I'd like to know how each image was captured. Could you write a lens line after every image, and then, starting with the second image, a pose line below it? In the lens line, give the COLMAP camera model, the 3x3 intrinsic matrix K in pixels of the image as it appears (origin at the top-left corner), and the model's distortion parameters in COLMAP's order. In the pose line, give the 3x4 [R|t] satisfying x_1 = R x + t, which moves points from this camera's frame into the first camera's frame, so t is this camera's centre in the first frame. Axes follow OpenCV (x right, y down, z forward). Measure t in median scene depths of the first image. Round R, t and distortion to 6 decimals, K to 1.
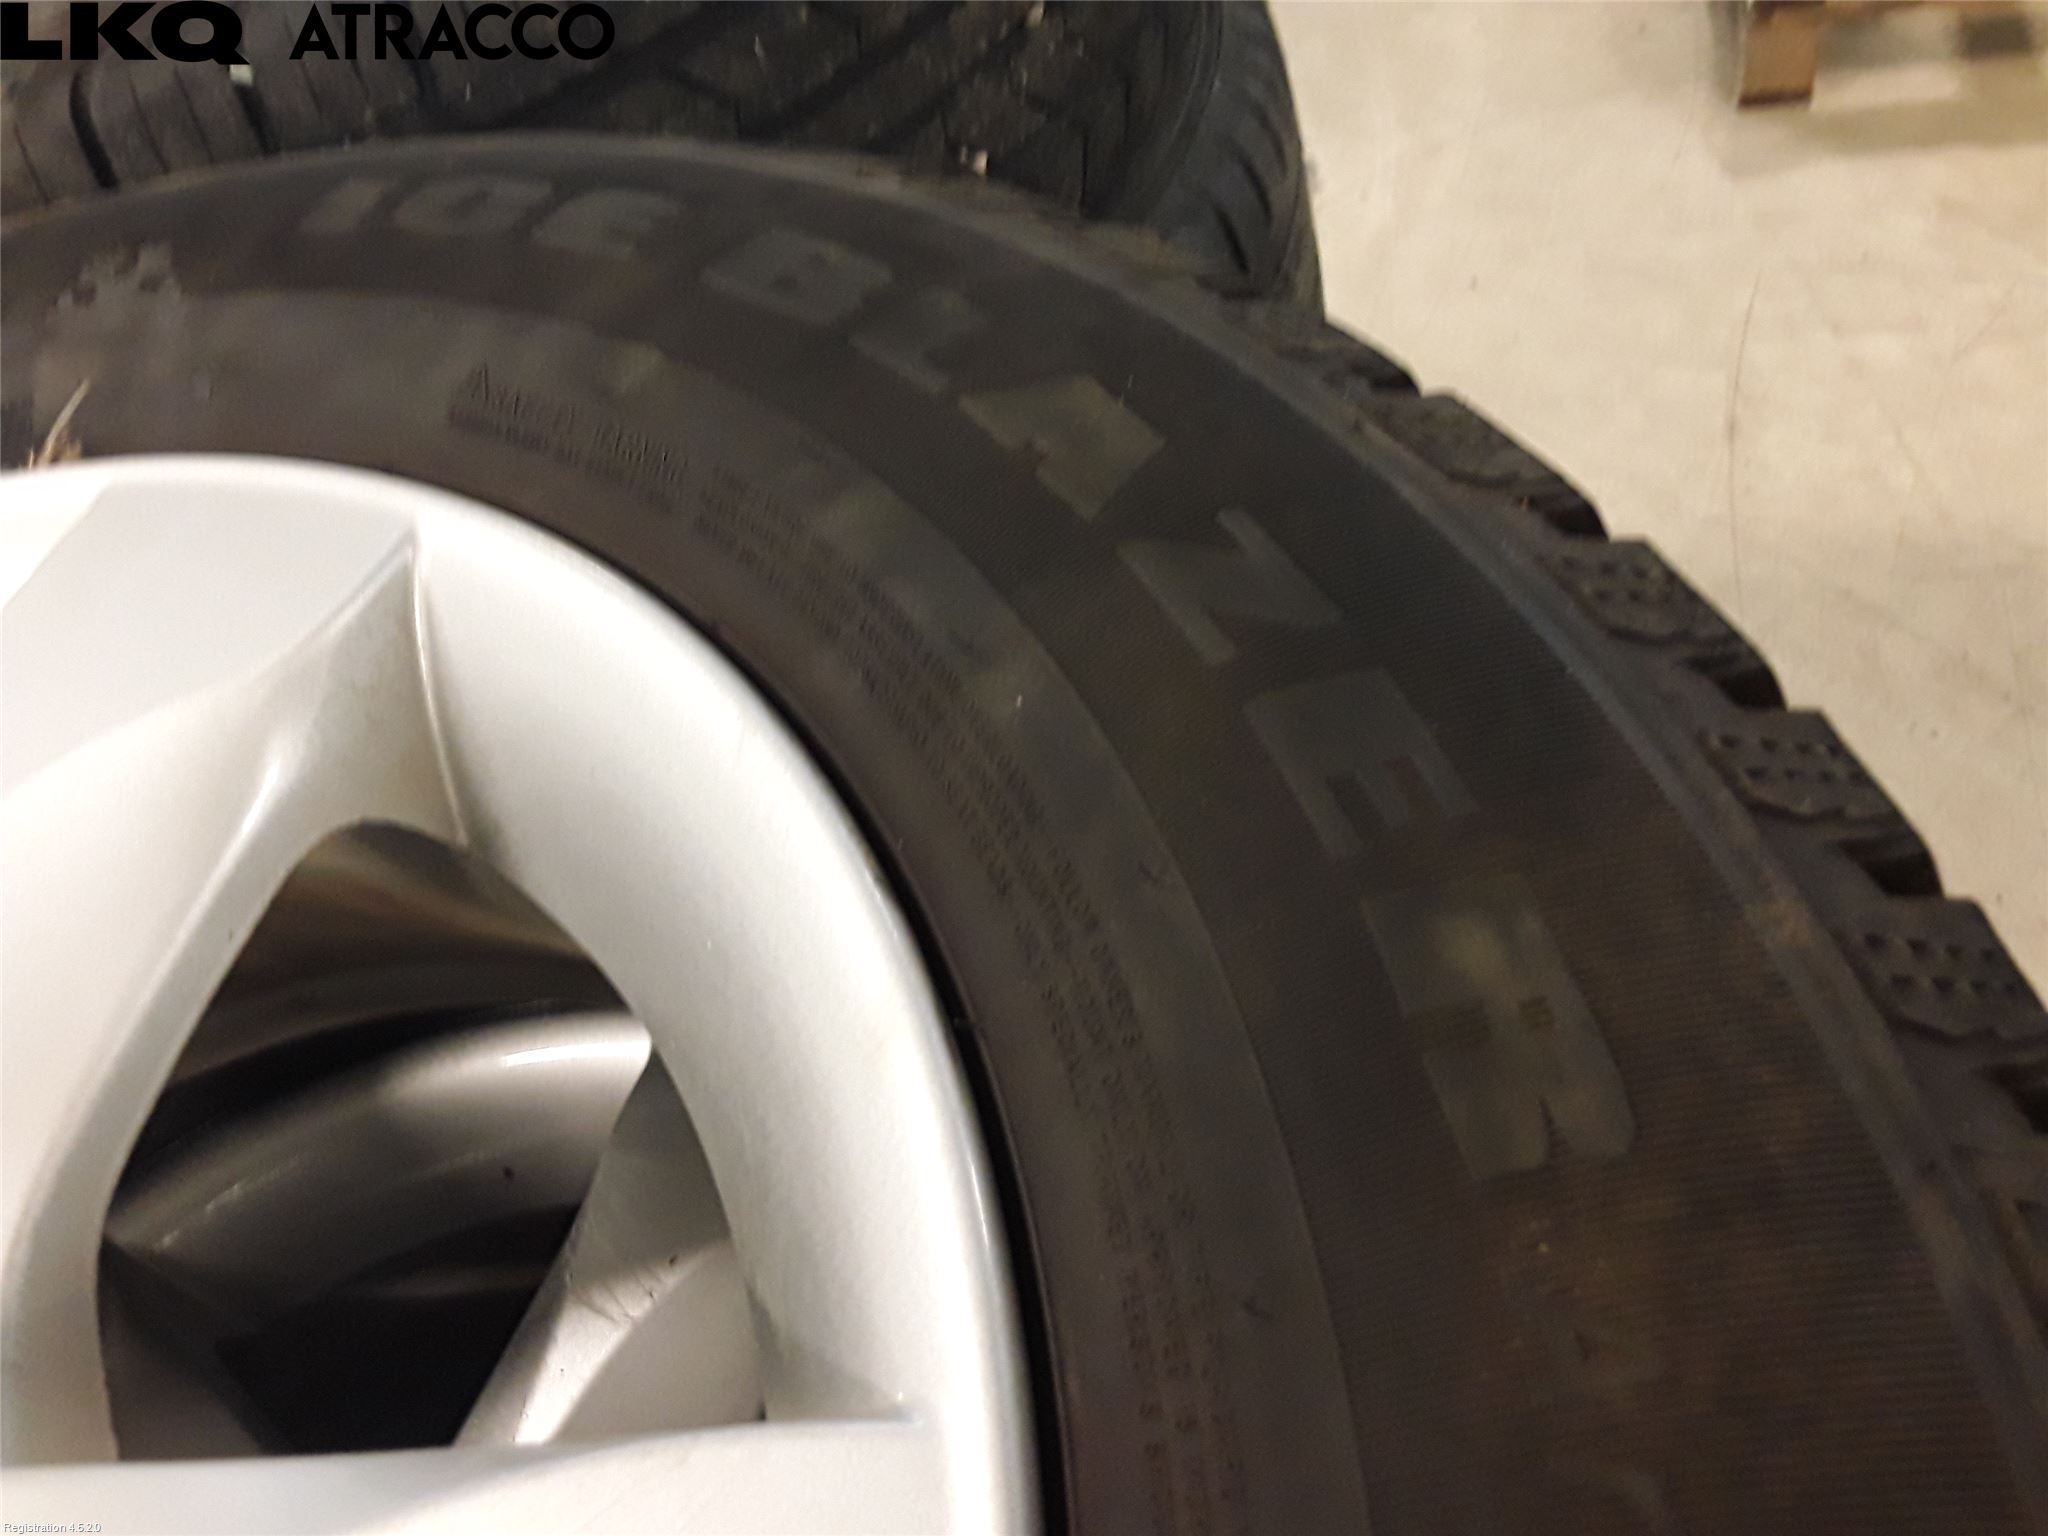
lens RADIAL K [[1683.2, 0, 1020.3], [0, 1683.2, 765.5], [0, 0, 1]] dist [0.052365, -0.068434]
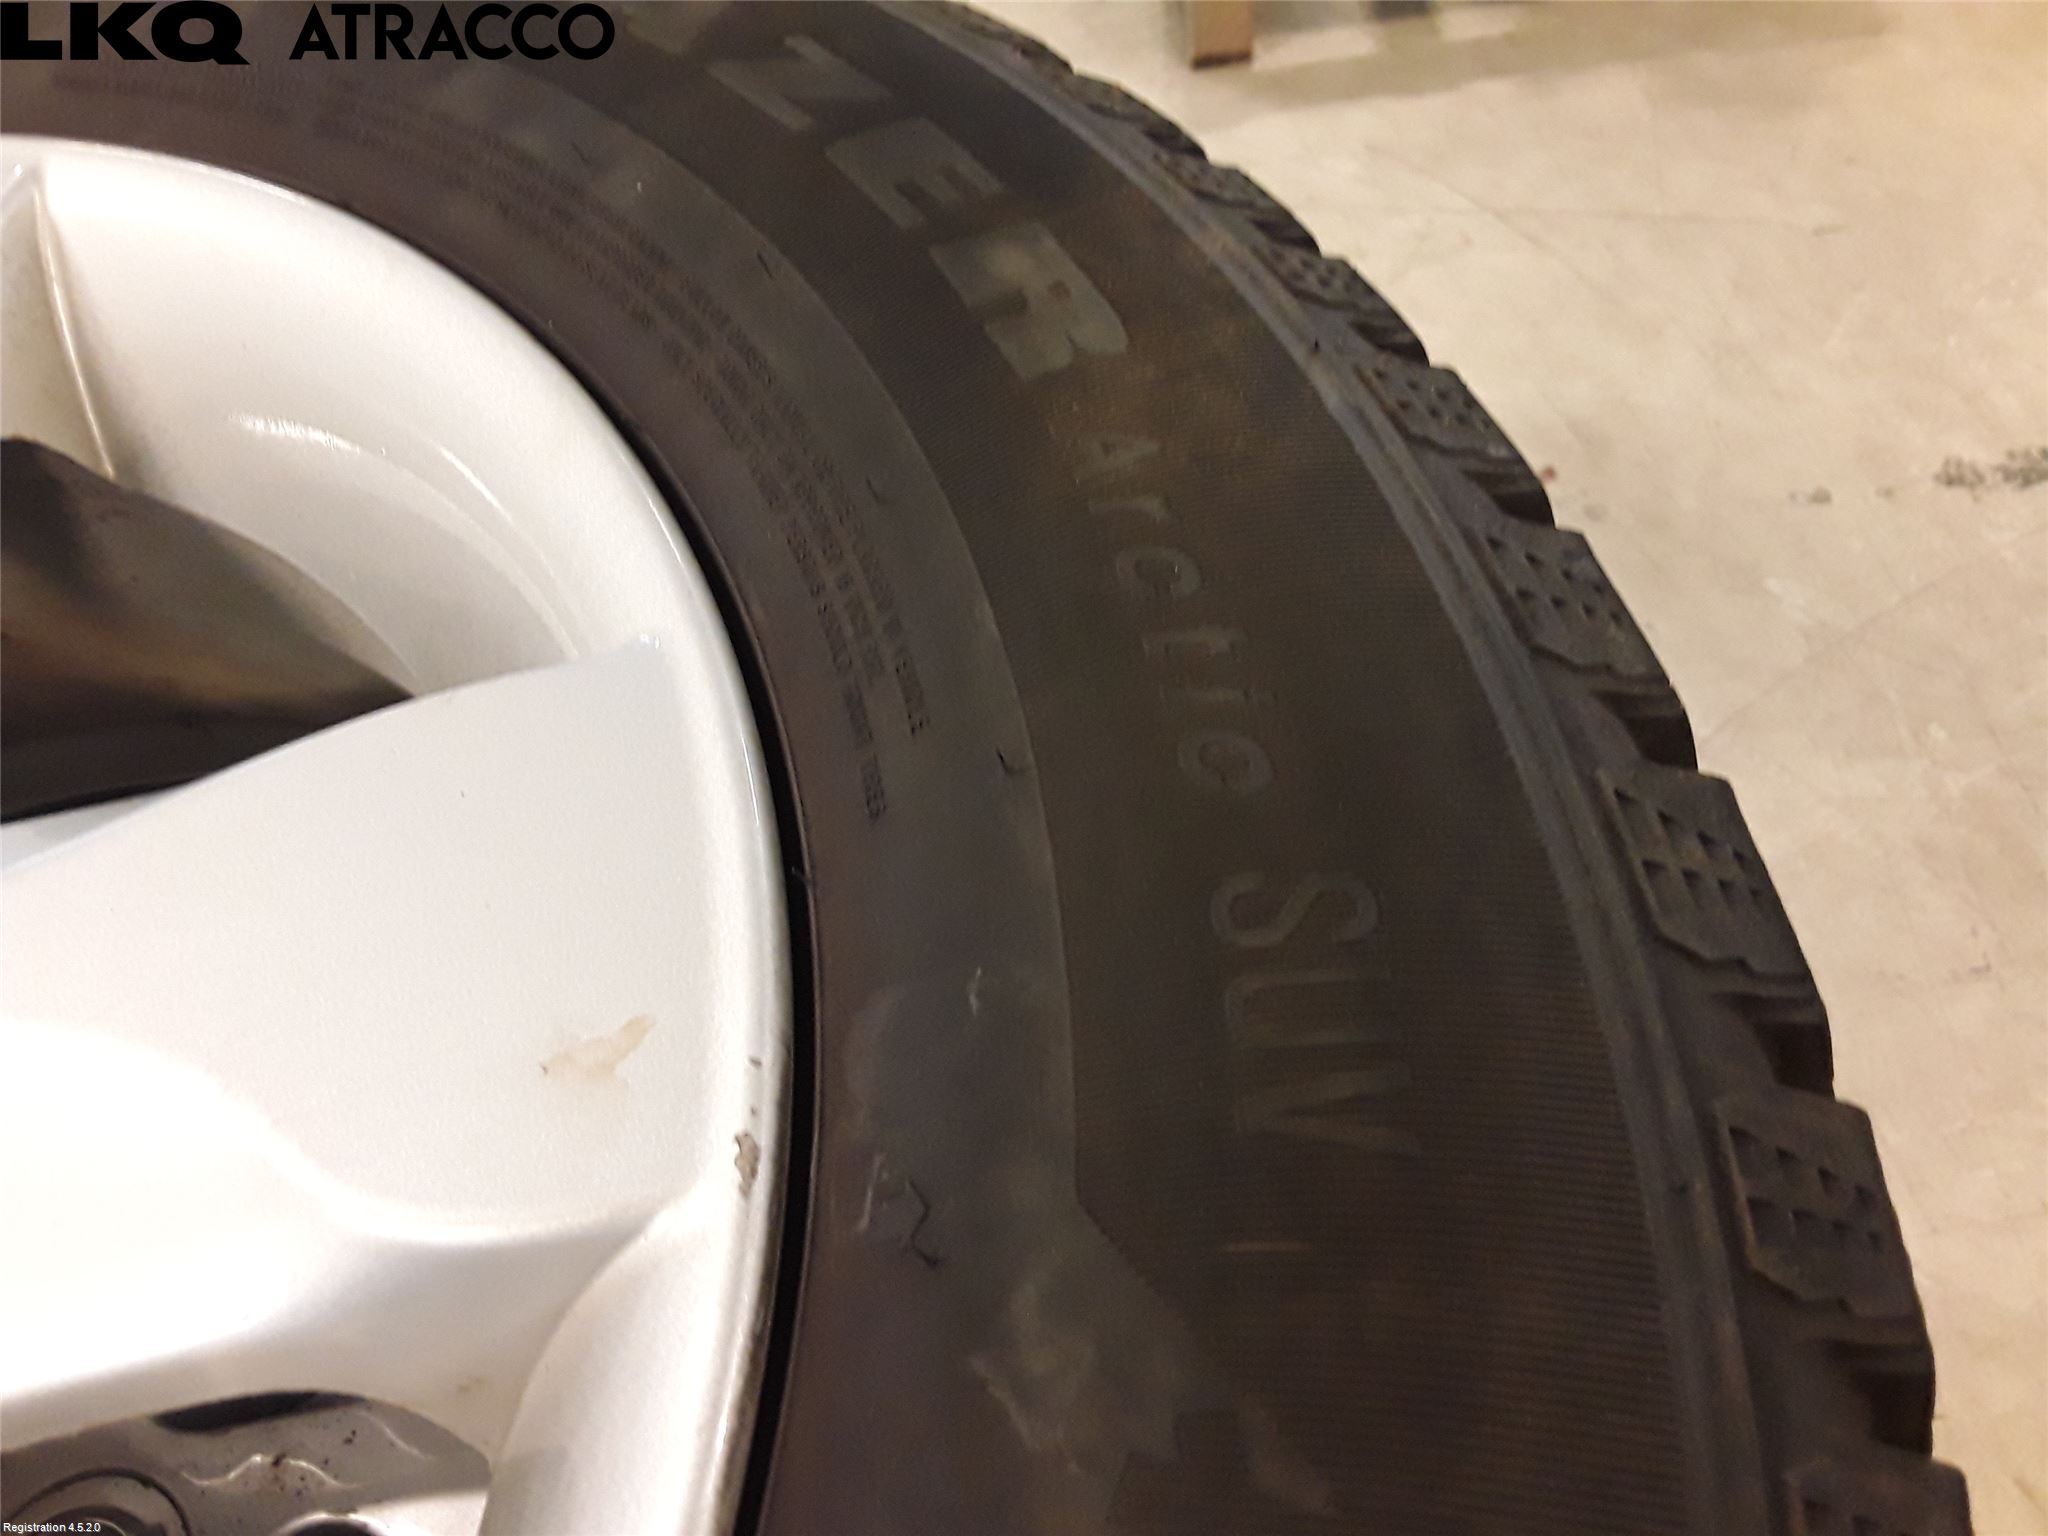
lens RADIAL K [[1683.2, 0, 1031.4], [0, 1683.2, 777.2], [0, 0, 1]] dist [0.052365, -0.068434]
pose [[0.959452, -0.111093, 0.259057, -0.102655], [0.108196, 0.993803, 0.025463, 0.422941], [-0.260280, 0.003599, 0.965526, -0.287071]]
